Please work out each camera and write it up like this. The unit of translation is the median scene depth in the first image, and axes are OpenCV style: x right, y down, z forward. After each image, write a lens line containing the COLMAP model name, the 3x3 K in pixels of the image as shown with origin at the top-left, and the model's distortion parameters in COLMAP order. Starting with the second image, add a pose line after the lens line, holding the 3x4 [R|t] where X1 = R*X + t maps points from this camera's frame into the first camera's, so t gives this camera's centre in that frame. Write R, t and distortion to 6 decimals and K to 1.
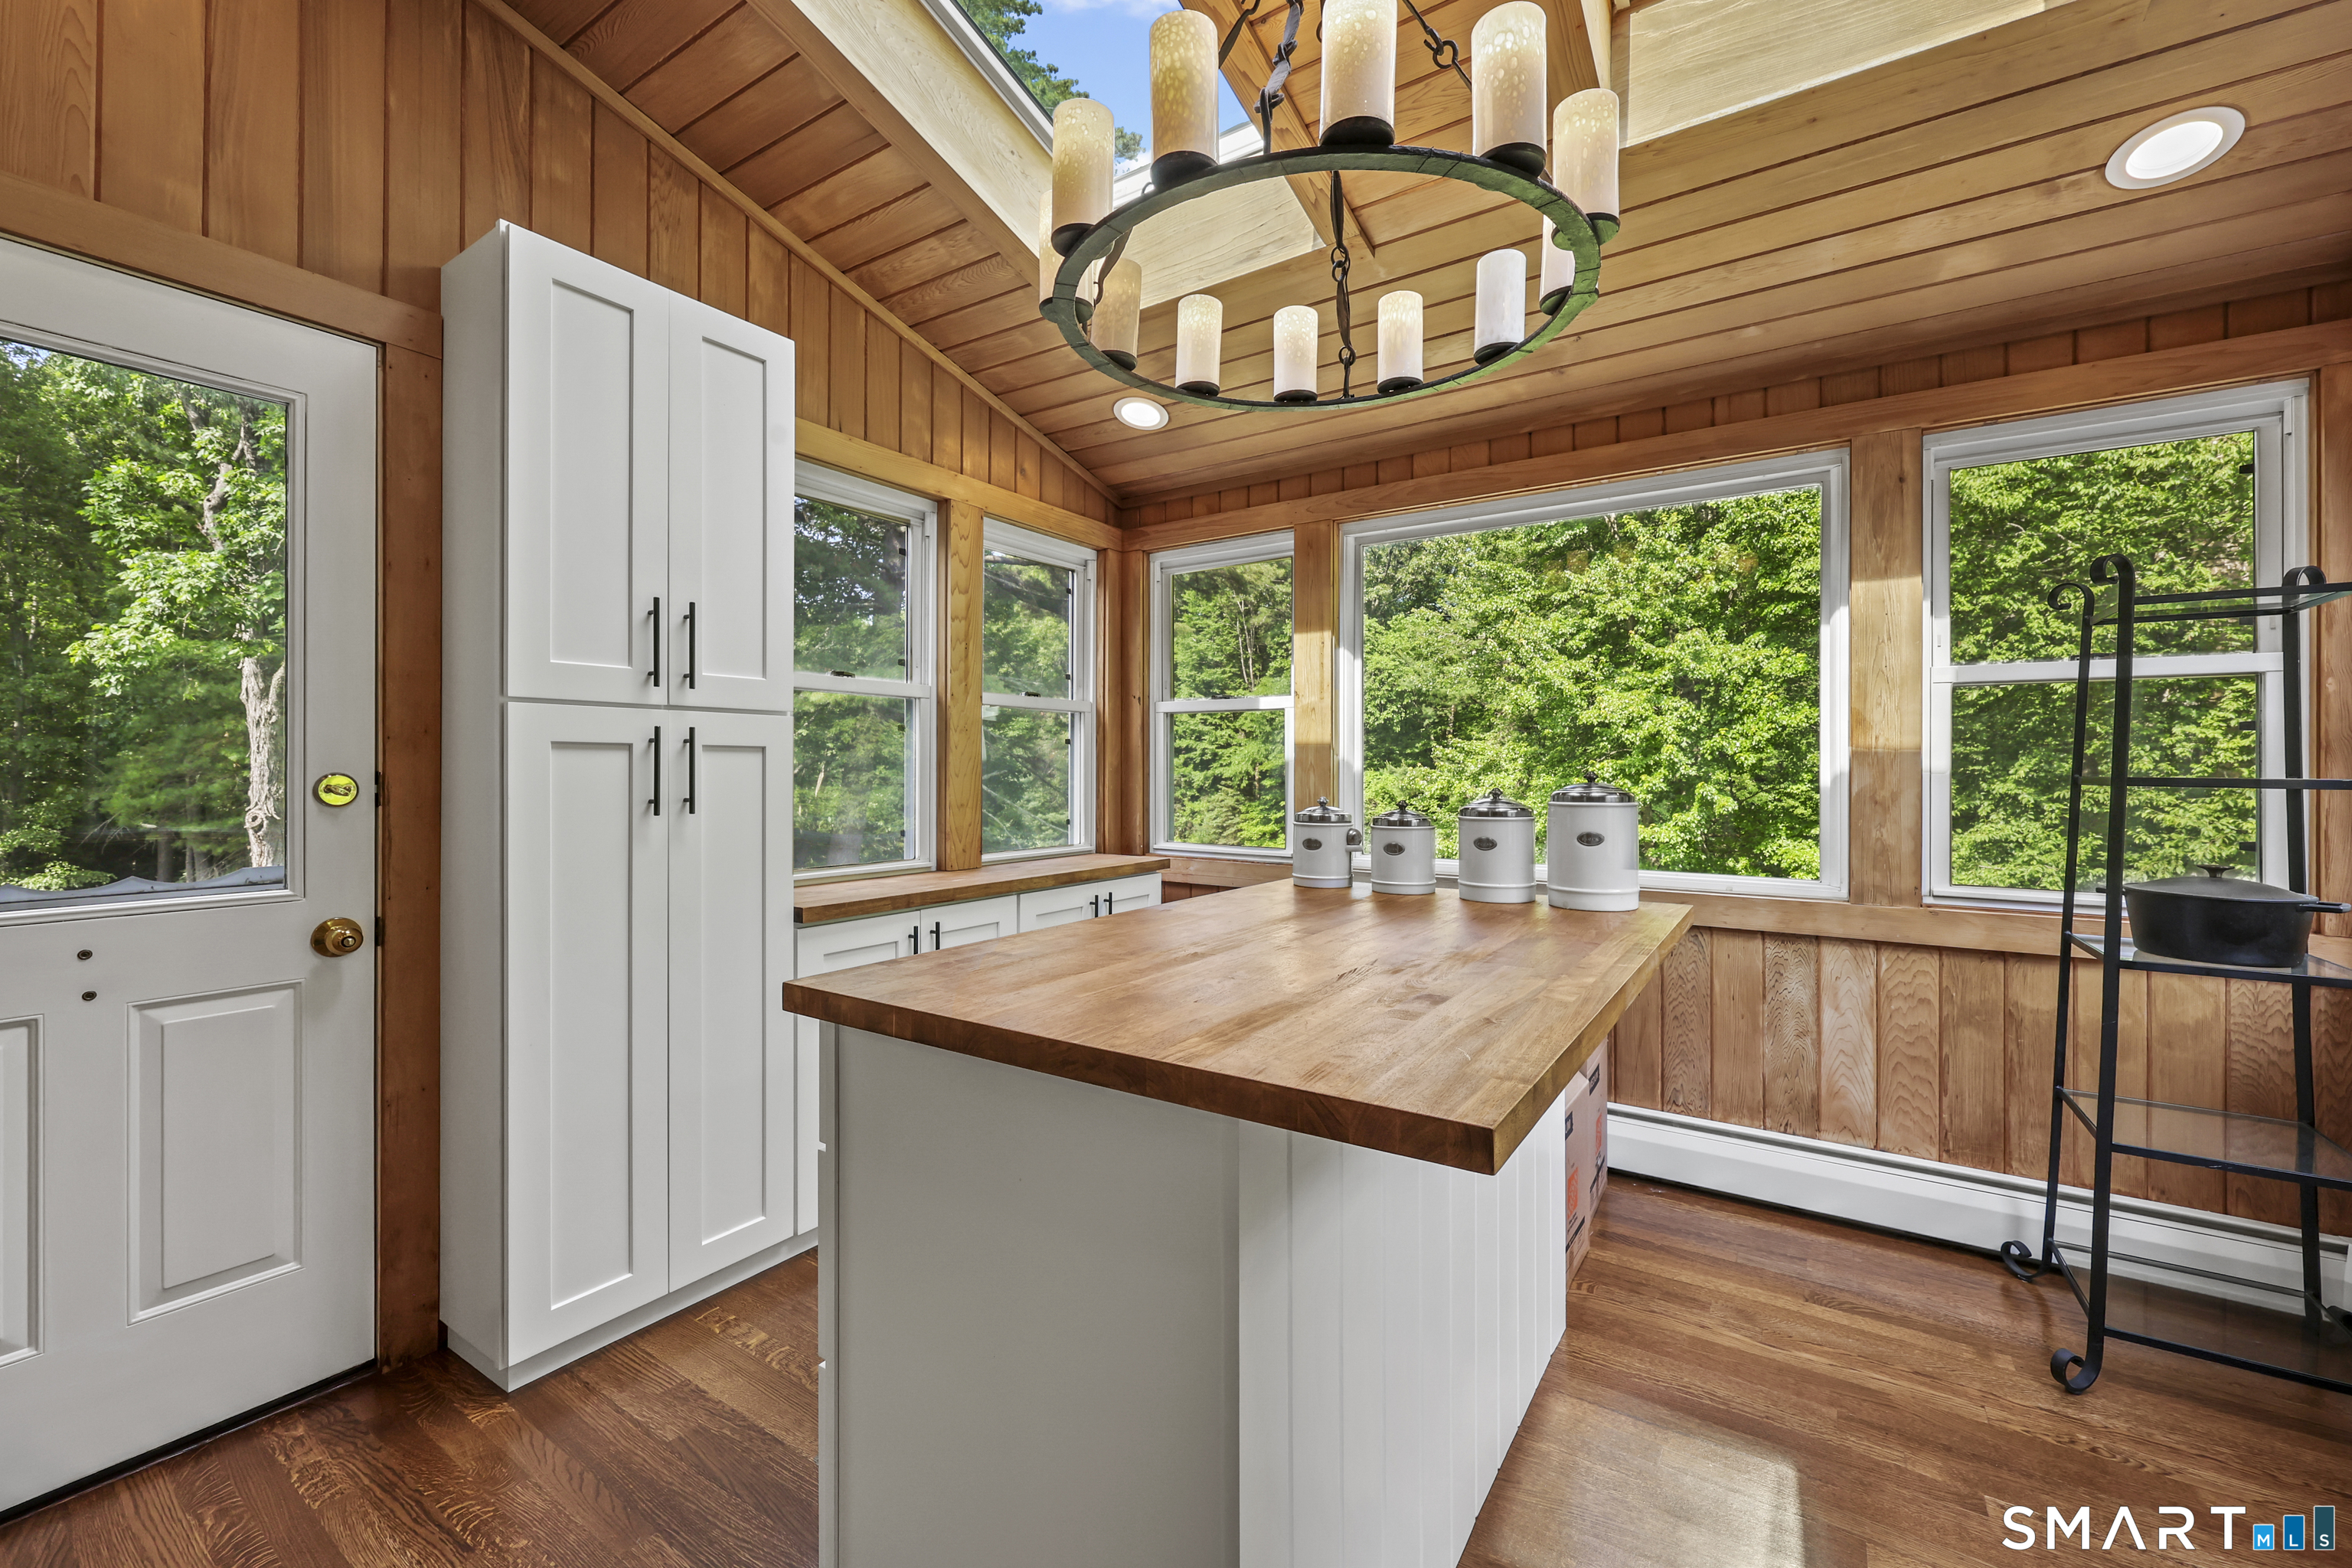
lens RADIAL K [[954.1, 0, 1186.3], [0, 954.1, 769.6], [0, 0, 1]] dist [0.001374, 0.000158]
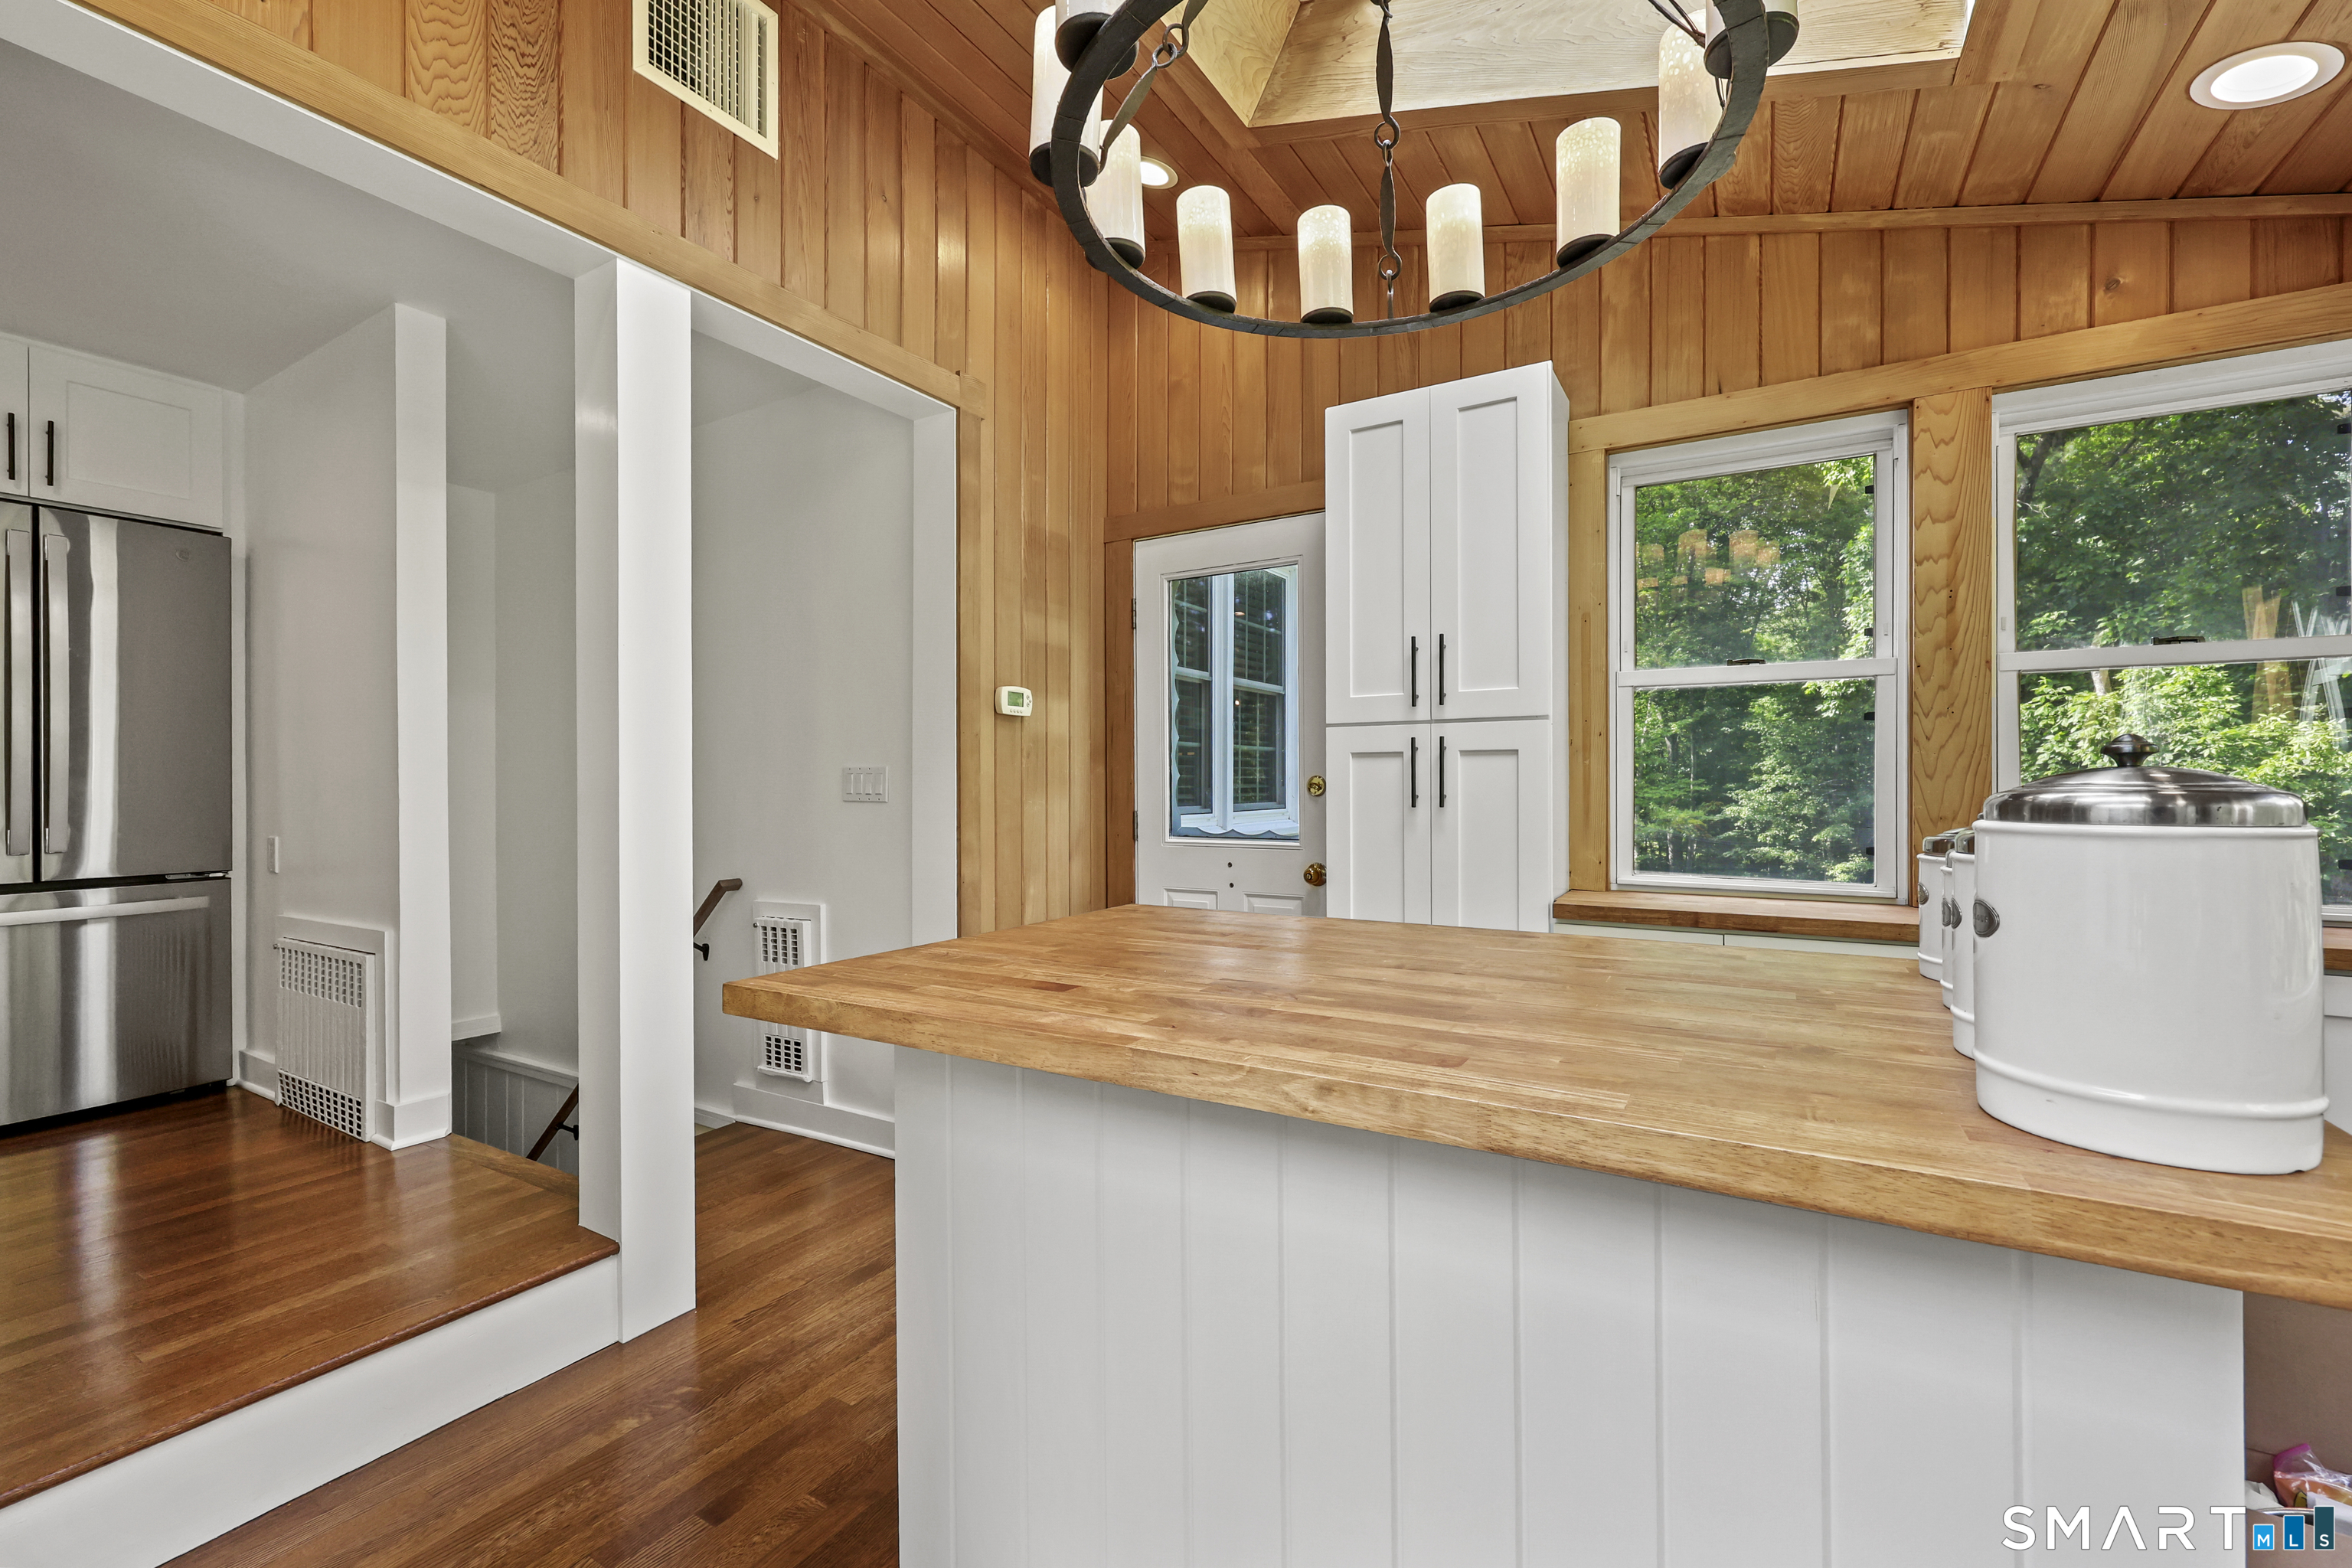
lens RADIAL K [[951.8, 0, 1181.6], [0, 951.8, 778.0], [0, 0, 1]] dist [0.000527, 0.000166]
pose [[0.065220, -0.002848, -0.997867, 0.442704], [0.005301, 0.999983, -0.002507, 0.006380], [0.997857, -0.005126, 0.065234, 0.386806]]
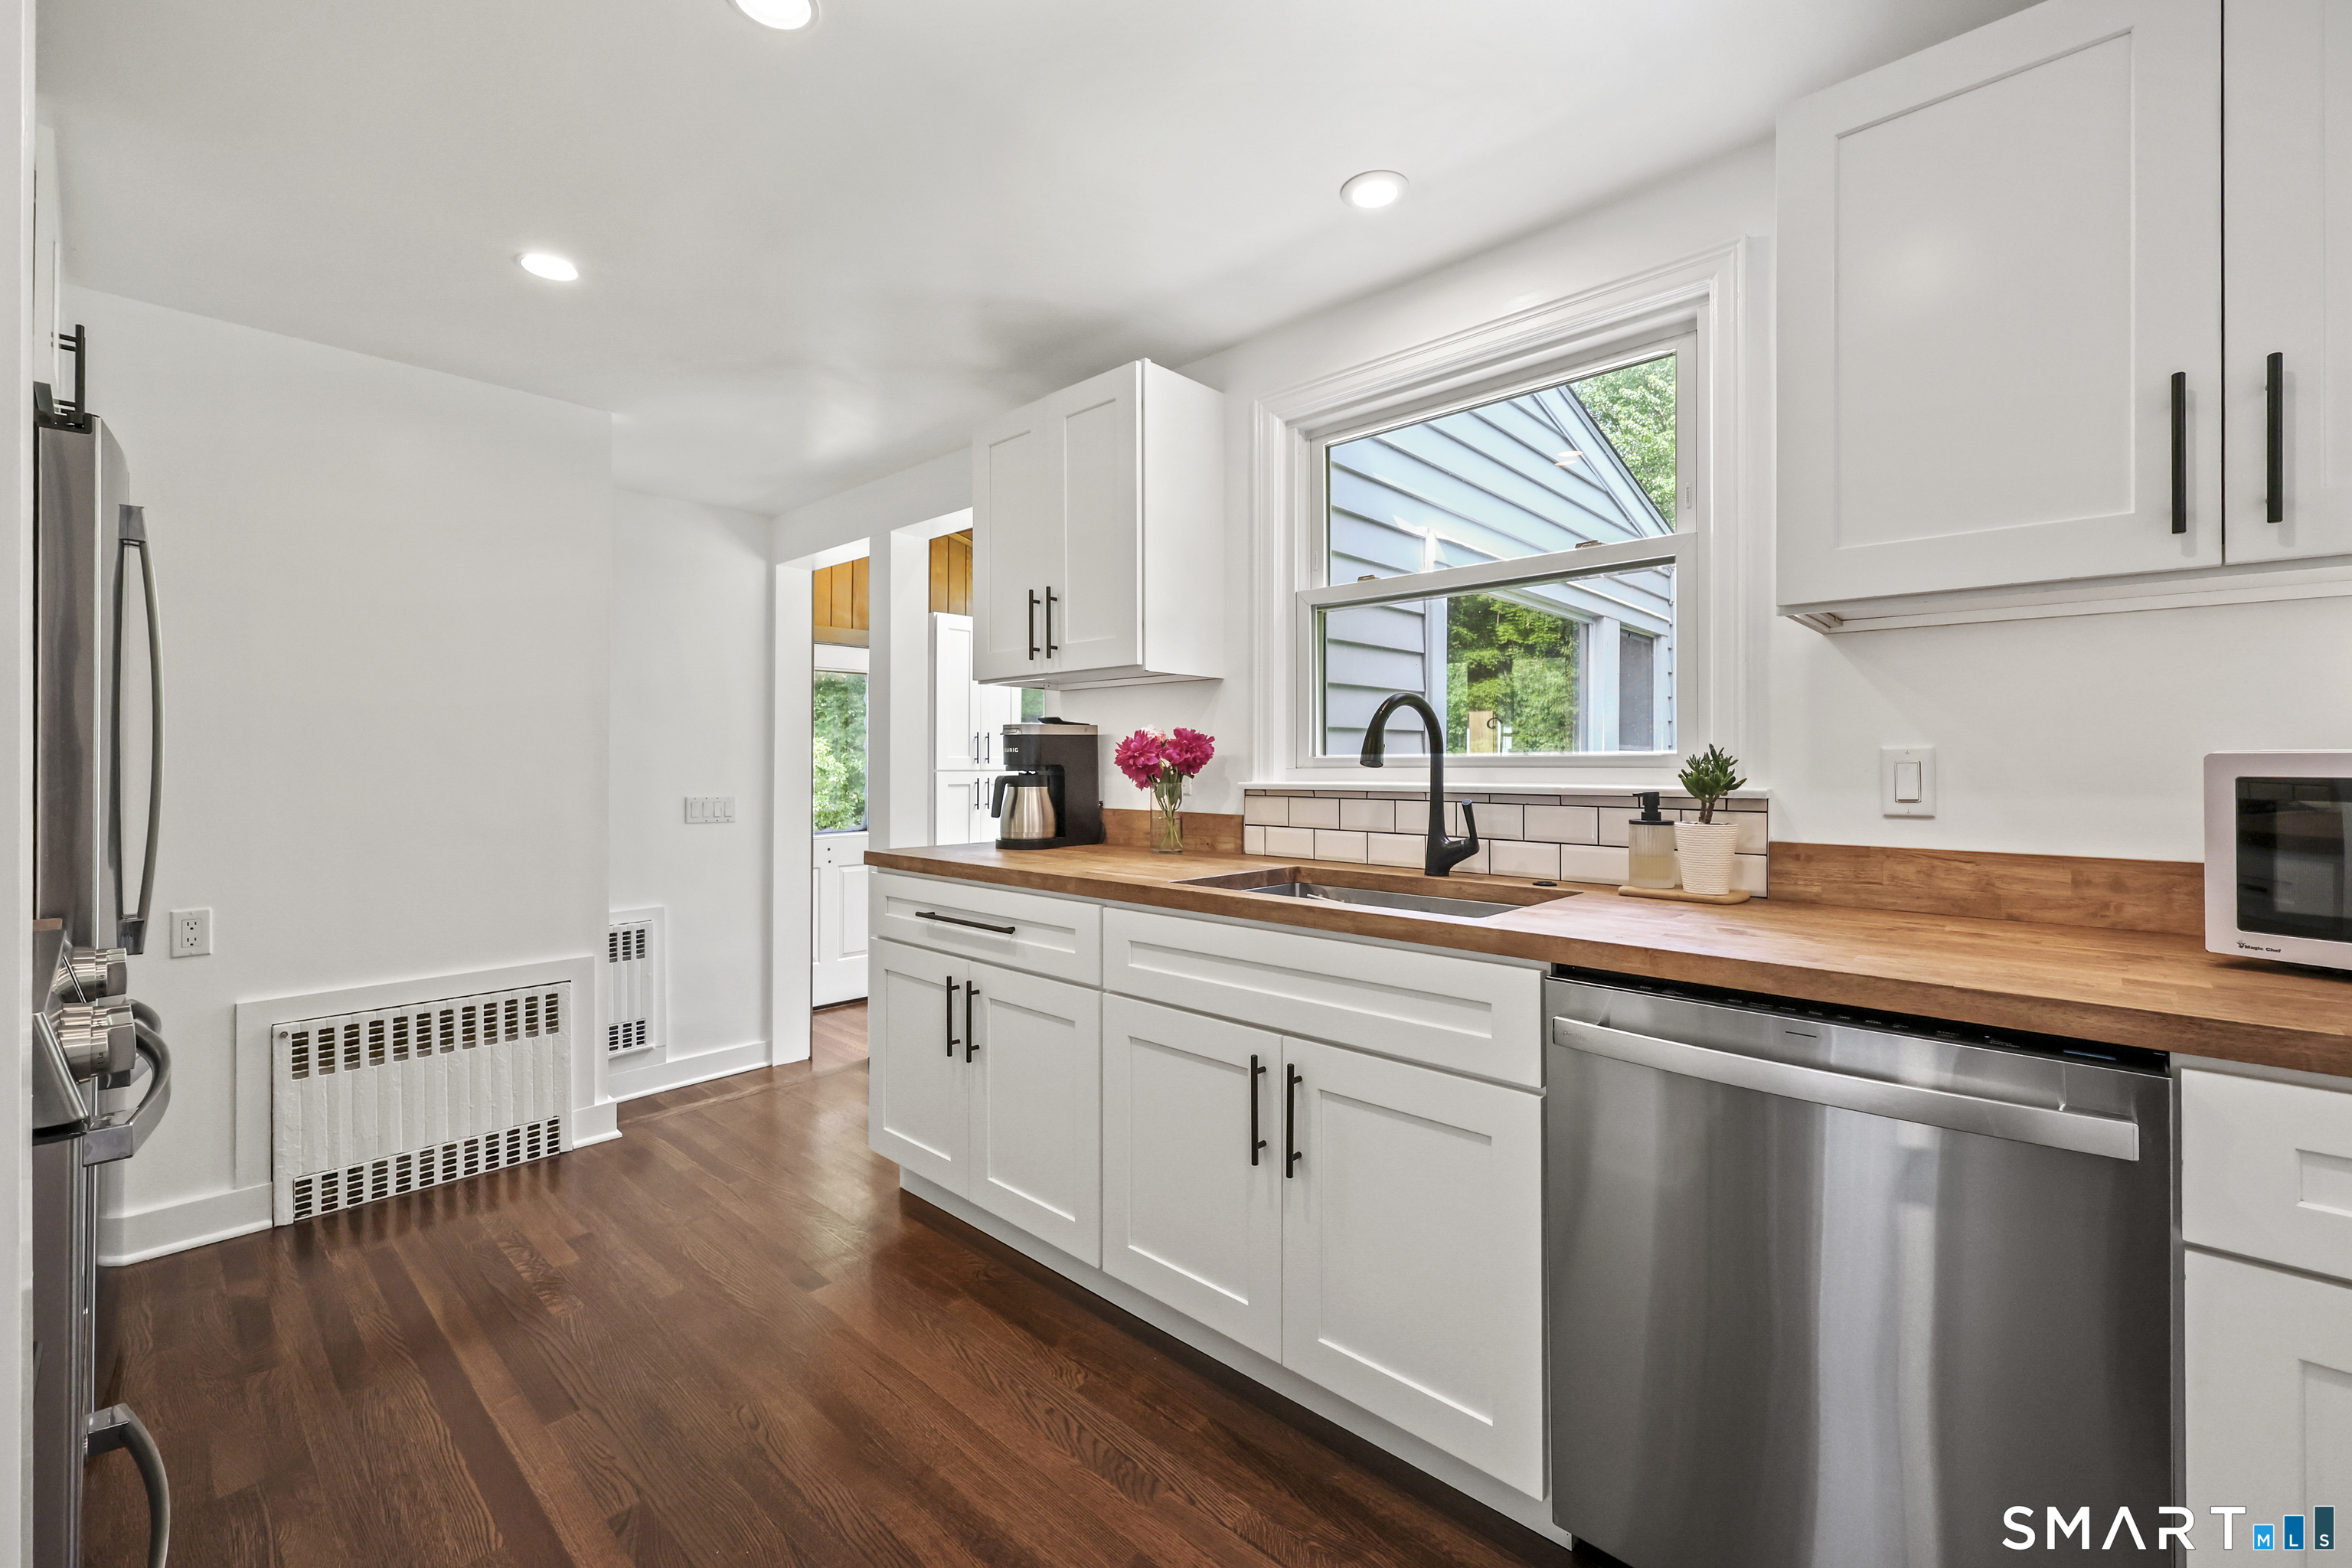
lens RADIAL K [[957.8, 0, 1181.1], [0, 957.8, 750.6], [0, 0, 1]] dist [0.002015, 0.000020]
pose [[0.987553, -0.004521, -0.157220, 0.307779], [0.002403, 0.999904, -0.013660, -0.053611], [0.157266, 0.013112, 0.987469, -1.081259]]
